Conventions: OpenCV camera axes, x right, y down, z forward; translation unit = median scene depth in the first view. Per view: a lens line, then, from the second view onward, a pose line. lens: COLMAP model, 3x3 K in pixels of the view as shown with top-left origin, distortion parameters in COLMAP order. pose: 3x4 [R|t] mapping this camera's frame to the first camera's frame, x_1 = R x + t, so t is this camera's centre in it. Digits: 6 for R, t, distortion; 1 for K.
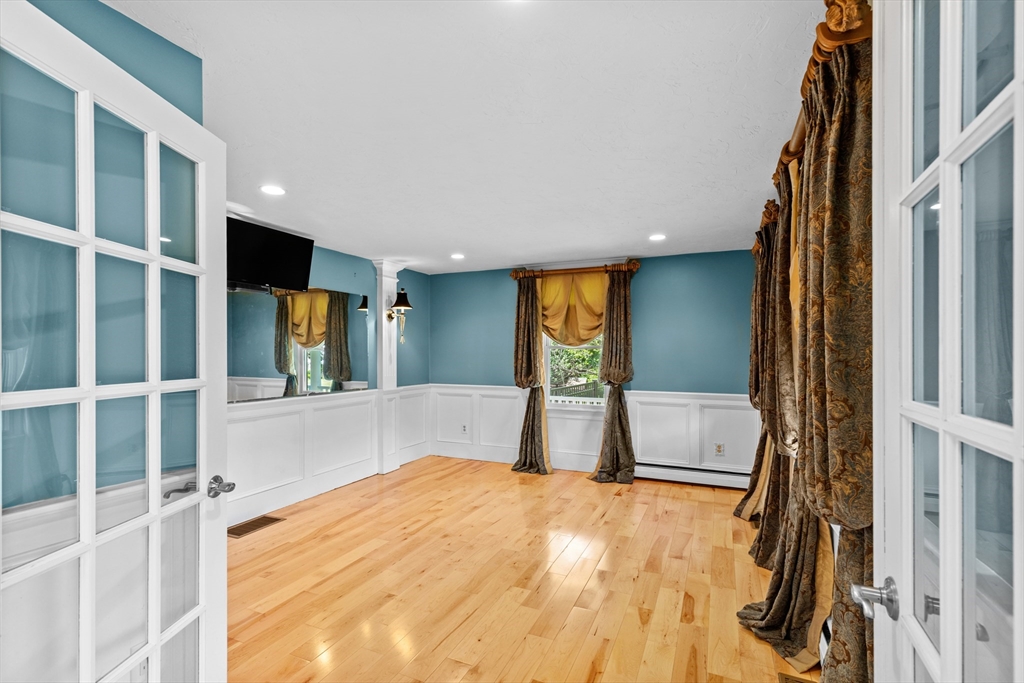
lens RADIAL K [[466.4, 0, 516.9], [0, 466.4, 351.3], [0, 0, 1]] dist [0.015799, -0.002883]
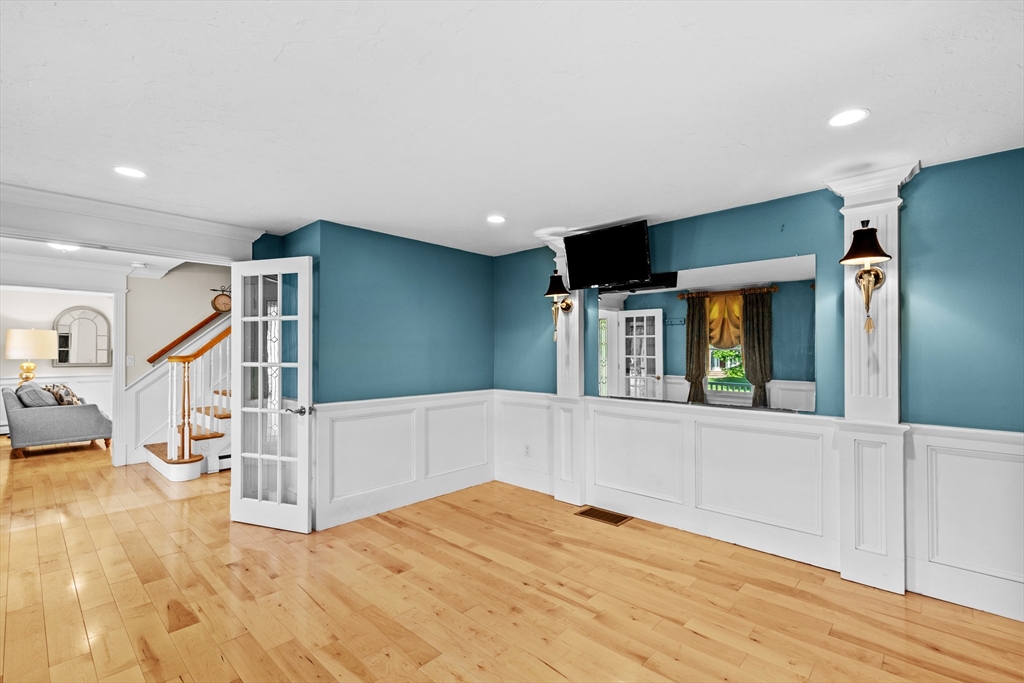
lens RADIAL K [[466.4, 0, 518.0], [0, 466.4, 347.7], [0, 0, 1]] dist [0.015799, -0.002883]
pose [[-0.330870, -0.004305, -0.943667, 0.438639], [0.004097, 0.999974, -0.005999, -0.000072], [0.943667, -0.005851, -0.330844, 1.043153]]
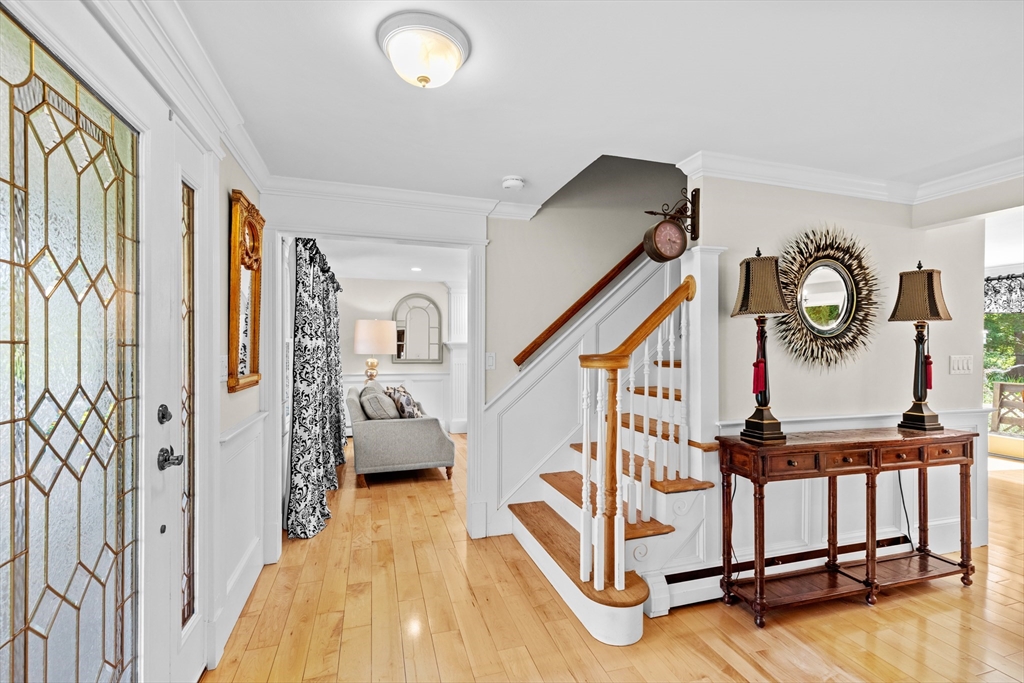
lens RADIAL K [[466.4, 0, 518.7], [0, 466.4, 347.7], [0, 0, 1]] dist [0.015799, -0.002883]
pose [[-0.747529, -0.001061, -0.664228, 0.144297], [-0.000947, 0.999999, -0.000531, 0.002309], [0.664228, 0.000232, -0.747530, 0.424164]]
